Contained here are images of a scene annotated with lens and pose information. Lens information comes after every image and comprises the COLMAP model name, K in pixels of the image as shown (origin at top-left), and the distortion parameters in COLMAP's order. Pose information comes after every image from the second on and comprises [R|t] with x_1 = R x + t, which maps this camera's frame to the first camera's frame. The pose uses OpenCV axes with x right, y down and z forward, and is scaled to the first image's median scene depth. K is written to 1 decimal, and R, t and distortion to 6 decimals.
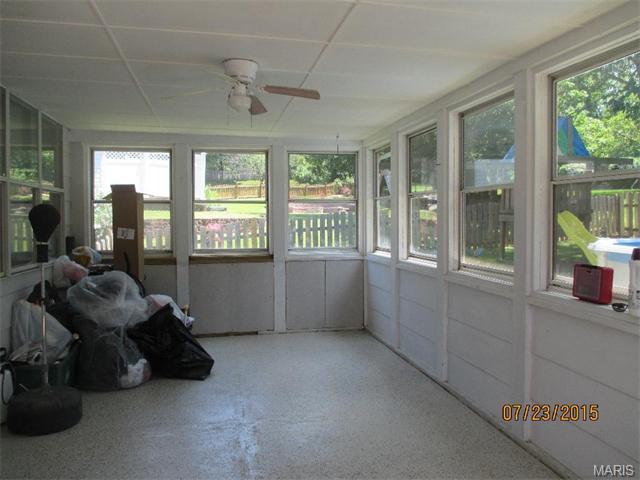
lens RADIAL K [[517.0, 0, 317.6], [0, 517.0, 233.3], [0, 0, 1]] dist [-0.029018, -0.025701]
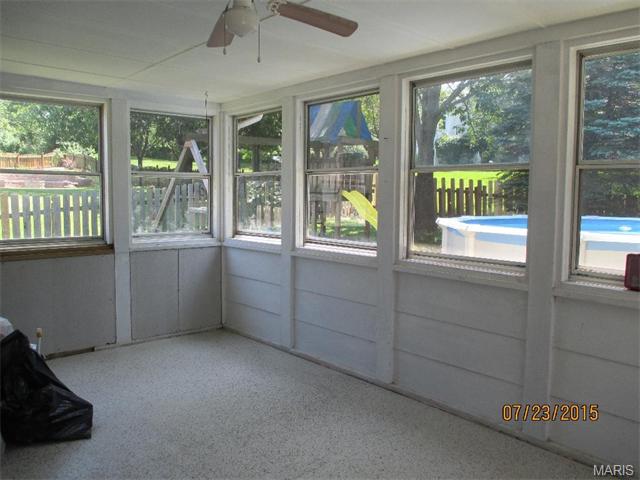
lens RADIAL K [[517.0, 0, 322.2], [0, 517.0, 234.0], [0, 0, 1]] dist [-0.029018, -0.025701]
pose [[0.865033, -0.023377, 0.501170, -0.235683], [0.000060, 0.998919, 0.046491, -0.010256], [-0.501715, -0.040186, 0.864099, 0.231355]]
